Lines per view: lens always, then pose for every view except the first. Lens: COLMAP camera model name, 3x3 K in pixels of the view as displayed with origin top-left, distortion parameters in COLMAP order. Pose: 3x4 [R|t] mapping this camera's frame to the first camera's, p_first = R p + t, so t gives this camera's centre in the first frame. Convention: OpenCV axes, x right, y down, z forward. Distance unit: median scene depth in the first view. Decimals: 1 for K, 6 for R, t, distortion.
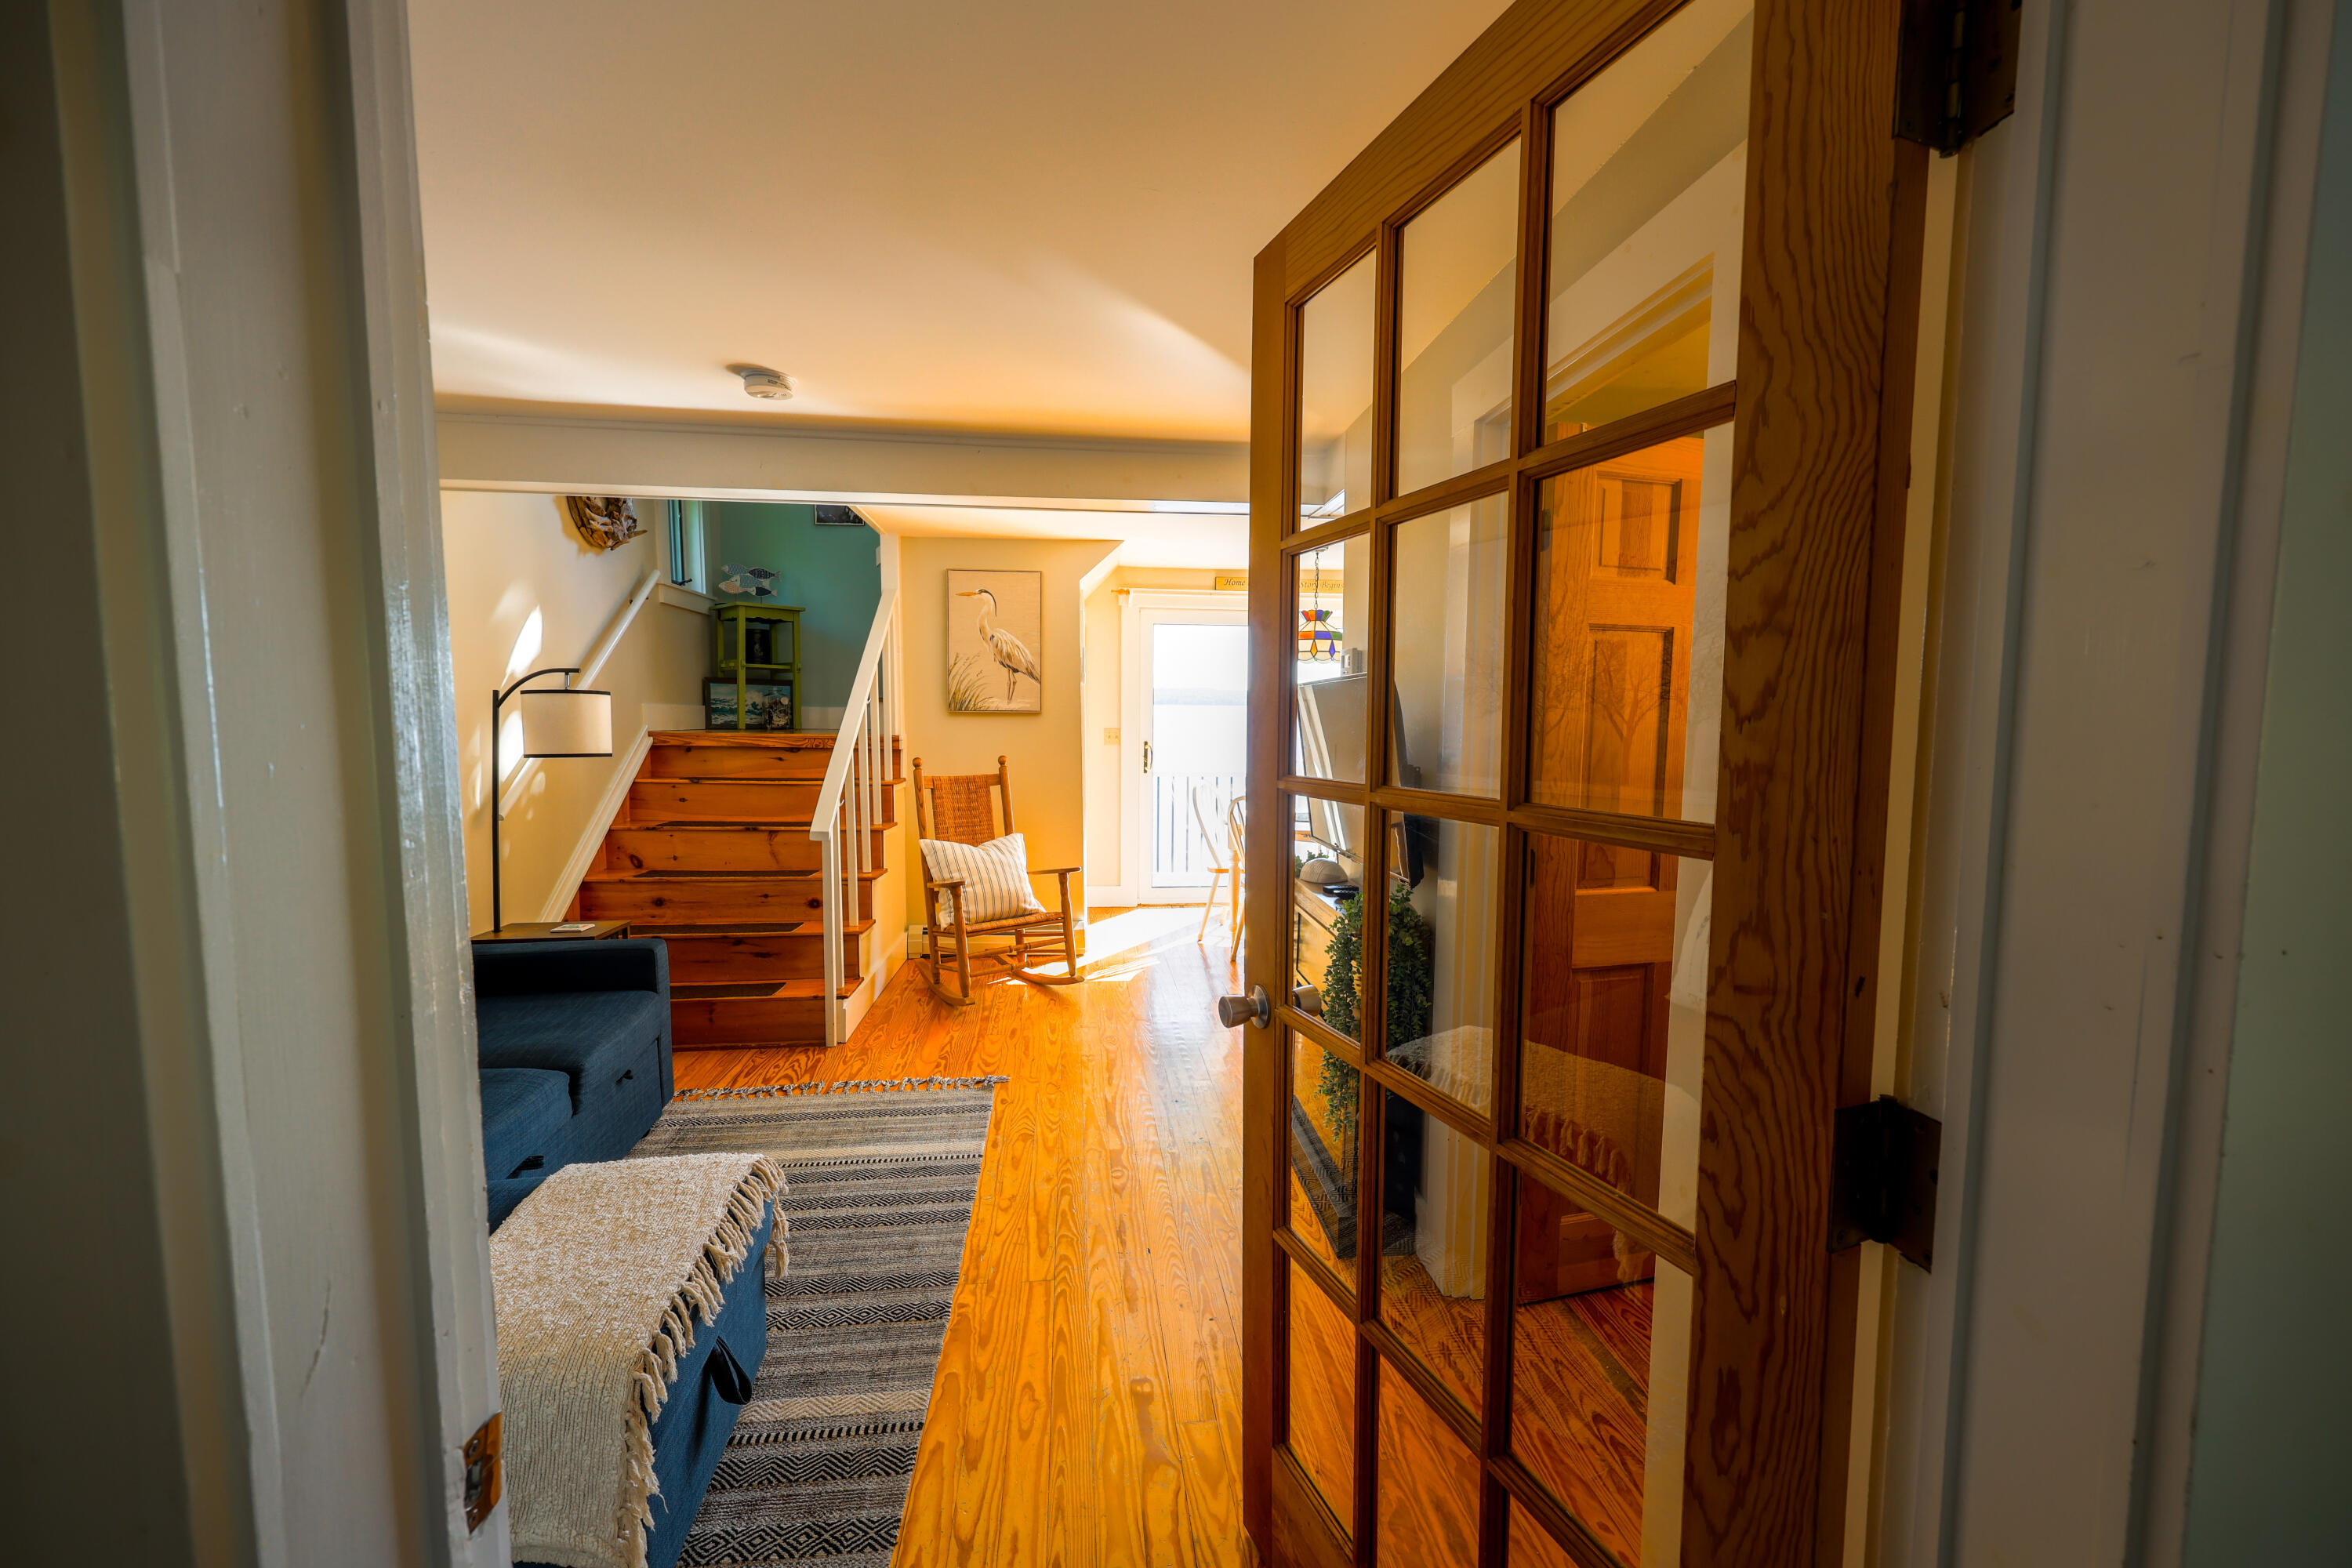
lens RADIAL K [[951.5, 0, 1176.0], [0, 951.5, 784.0], [0, 0, 1]] dist [0.000397, -0.000208]
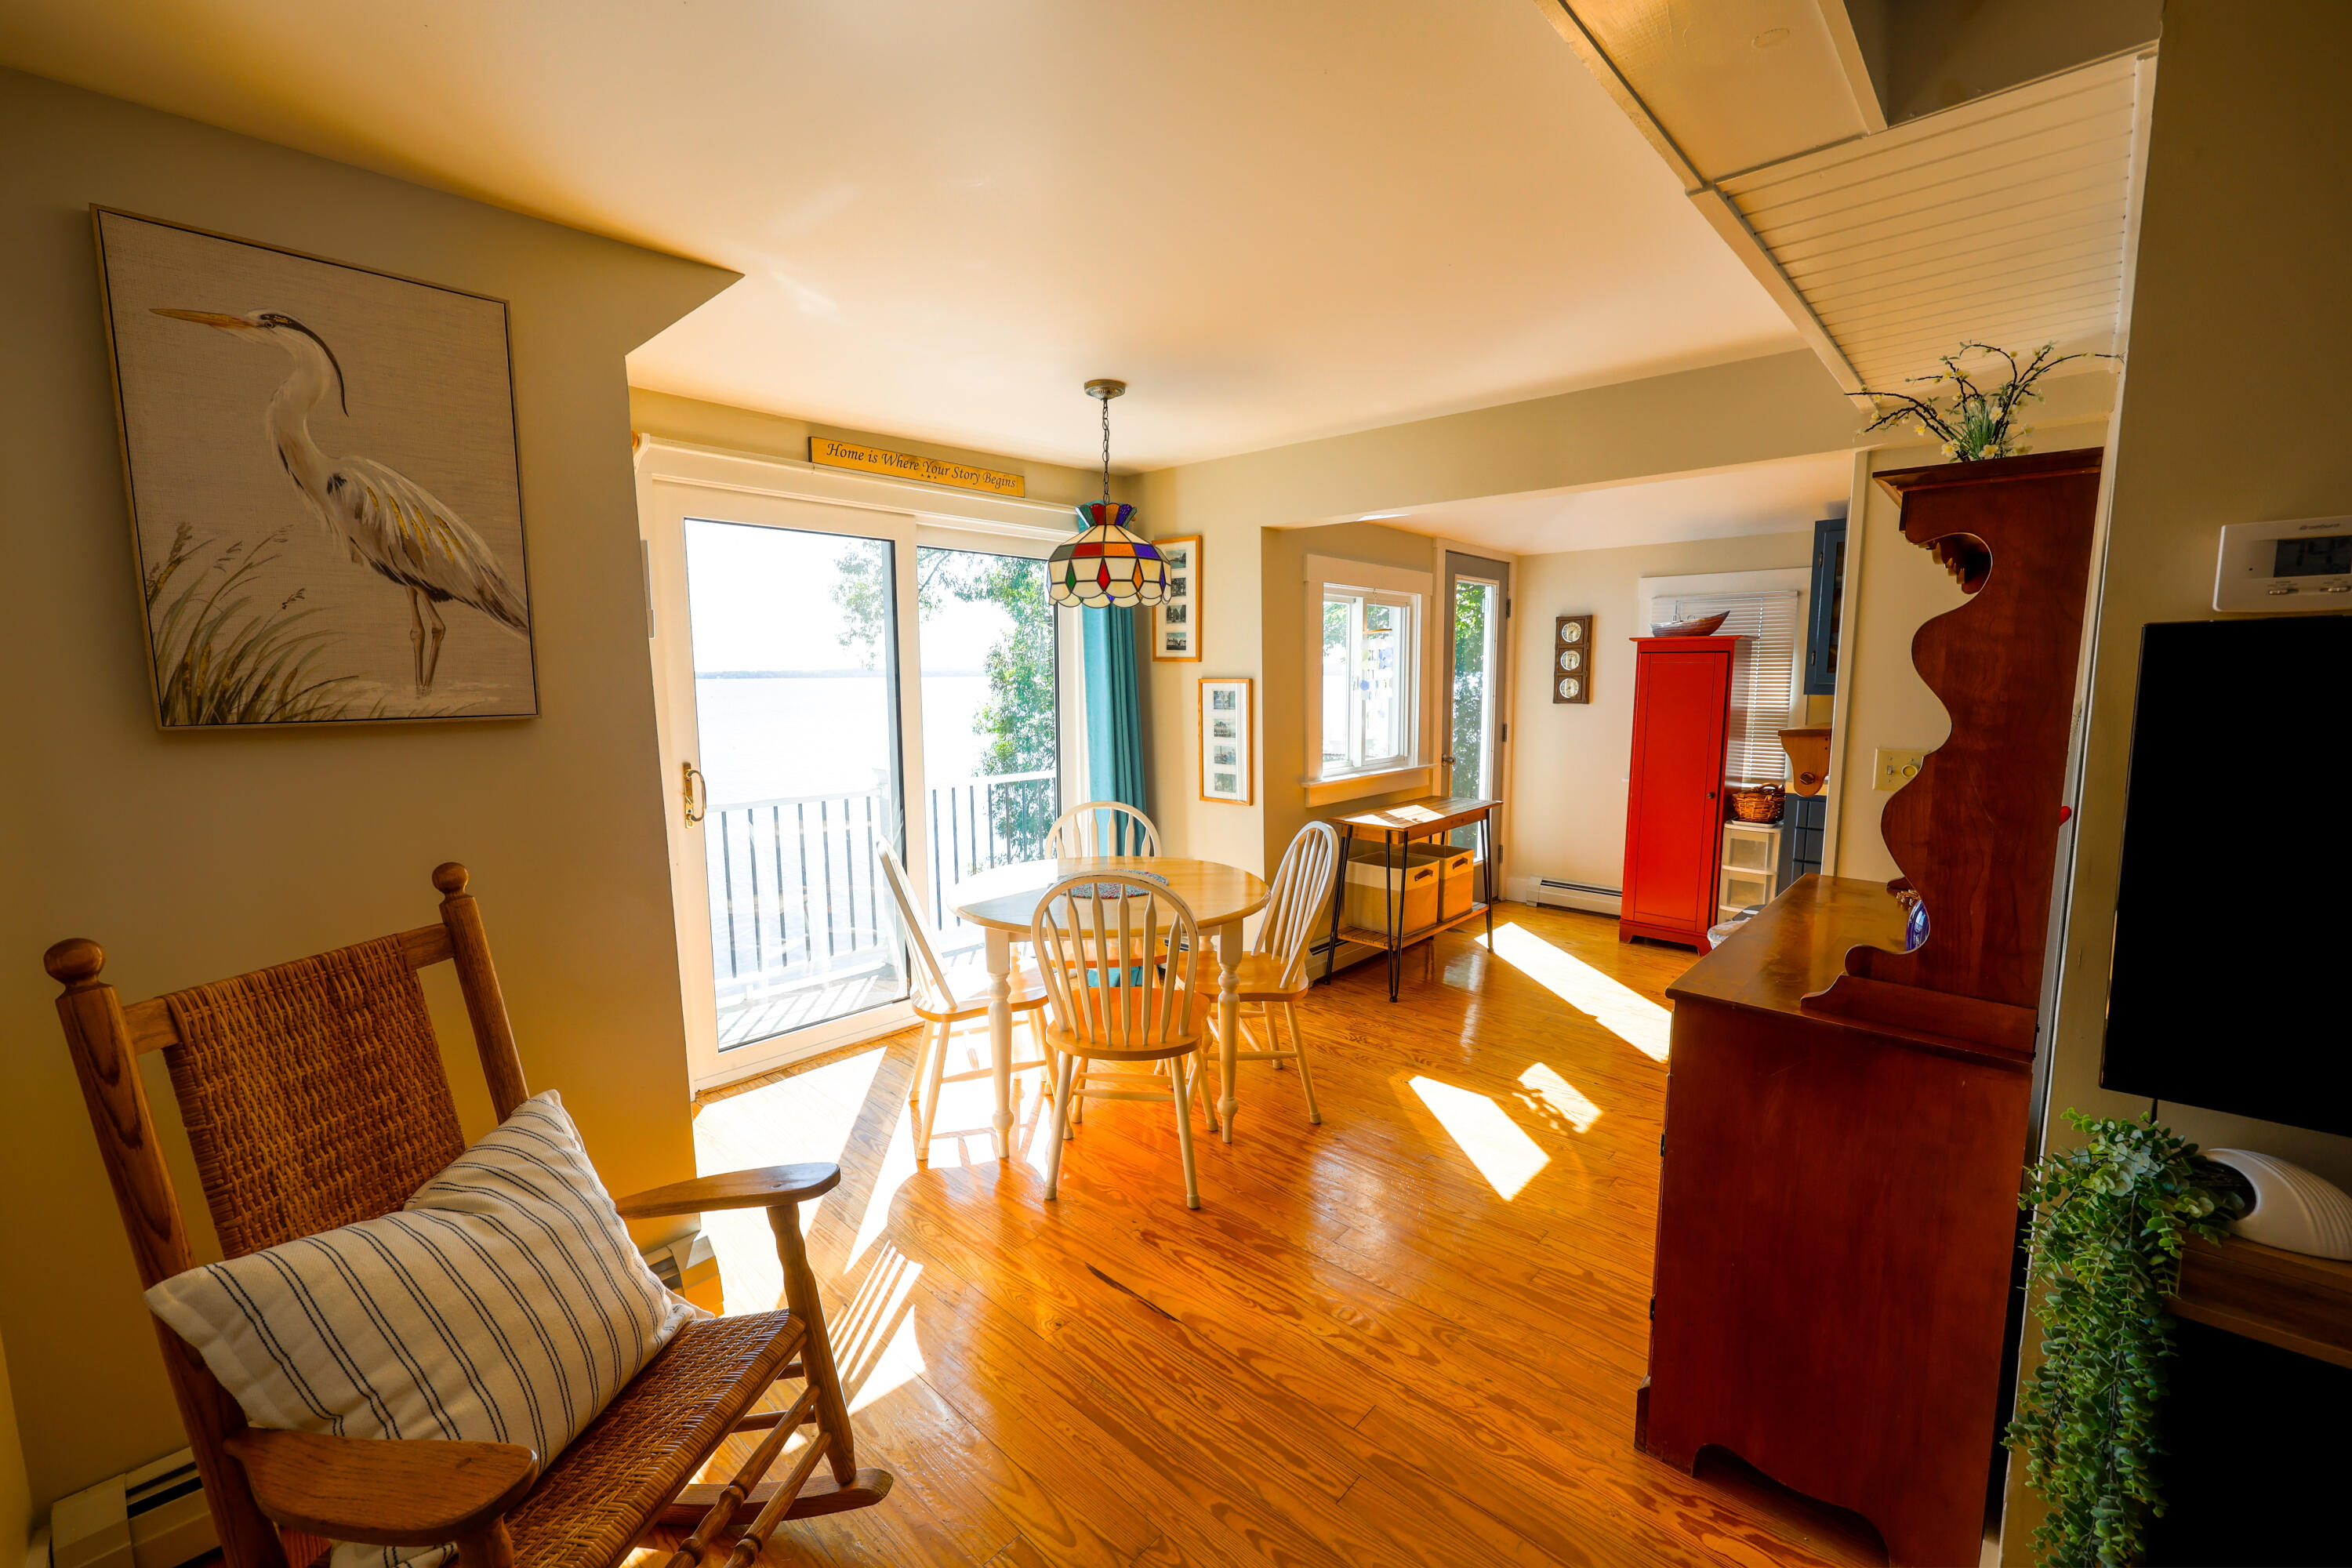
lens RADIAL K [[951.5, 0, 1176.0], [0, 951.5, 784.0], [0, 0, 1]] dist [0.000397, -0.000208]
pose [[0.757254, -0.090029, 0.646886, -0.233036], [0.069748, 0.995937, 0.056960, -0.065951], [-0.649385, 0.001986, 0.760457, 0.700274]]
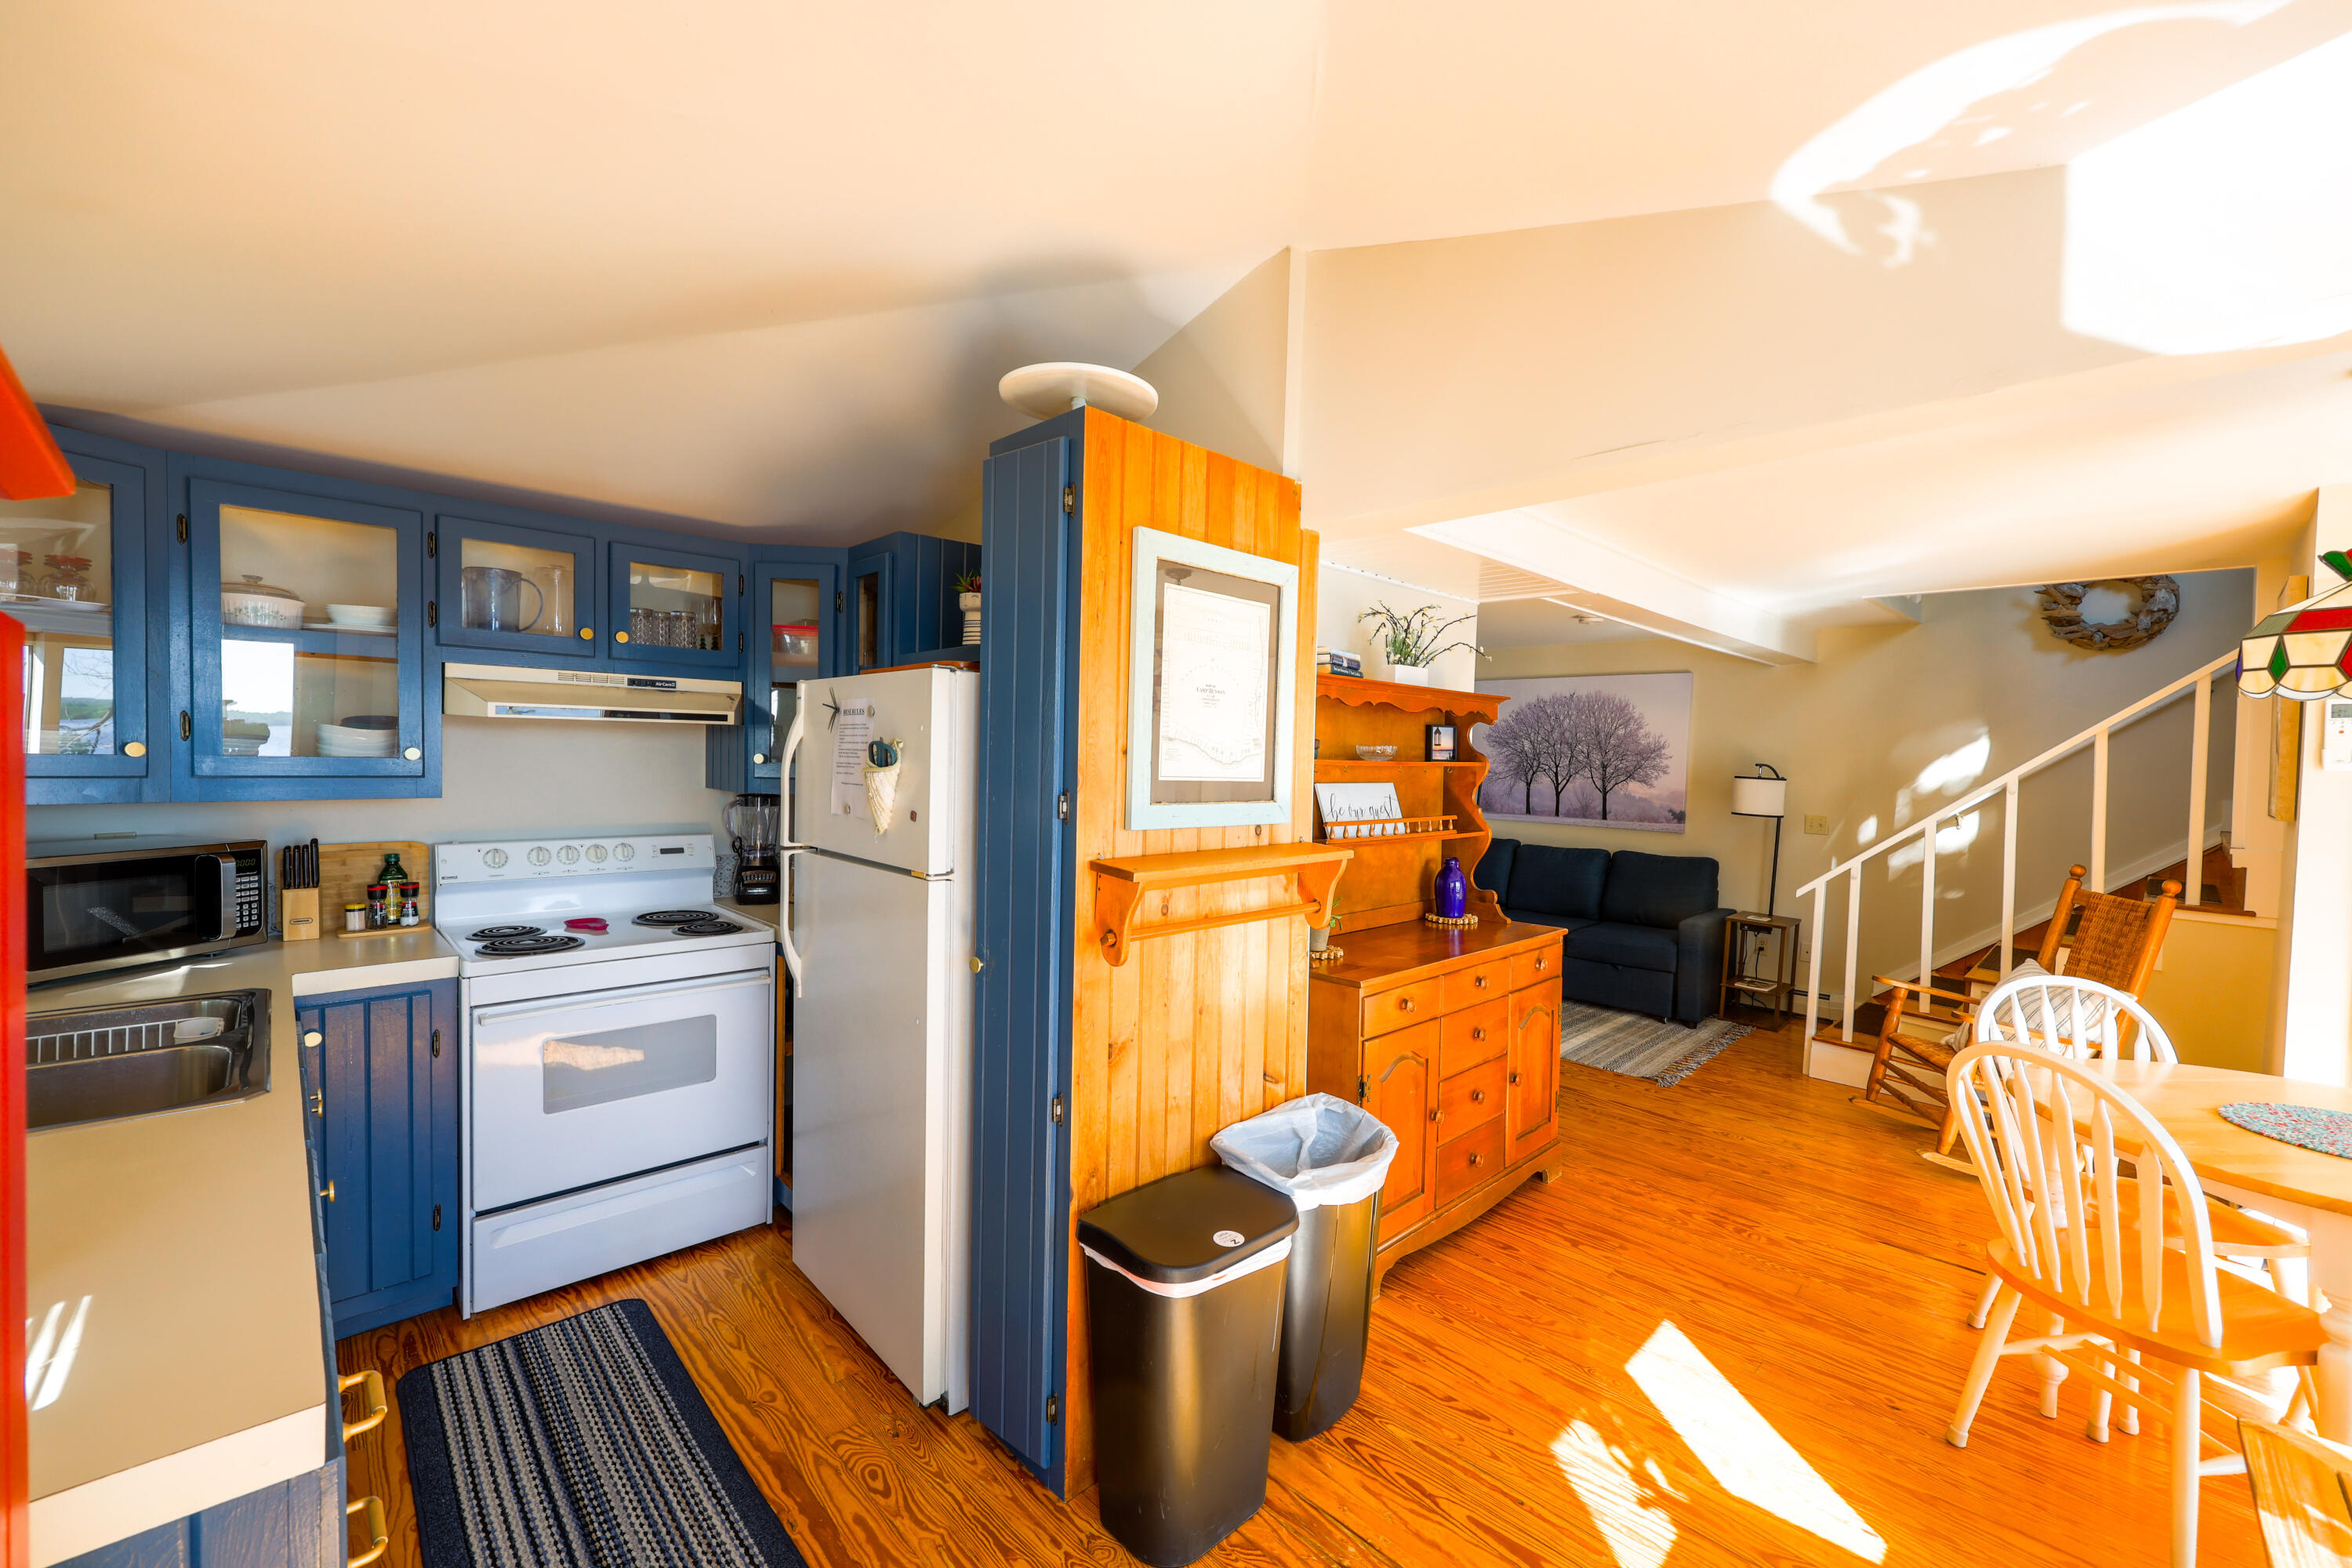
lens RADIAL K [[942.9, 0, 1178.6], [0, 942.9, 787.7], [0, 0, 1]] dist [0.002305, -0.000129]
pose [[-0.788461, -0.008563, -0.615026, 0.879674], [-0.083777, 0.992080, 0.093589, -0.110919], [0.609353, 0.125317, -0.782933, 1.250638]]
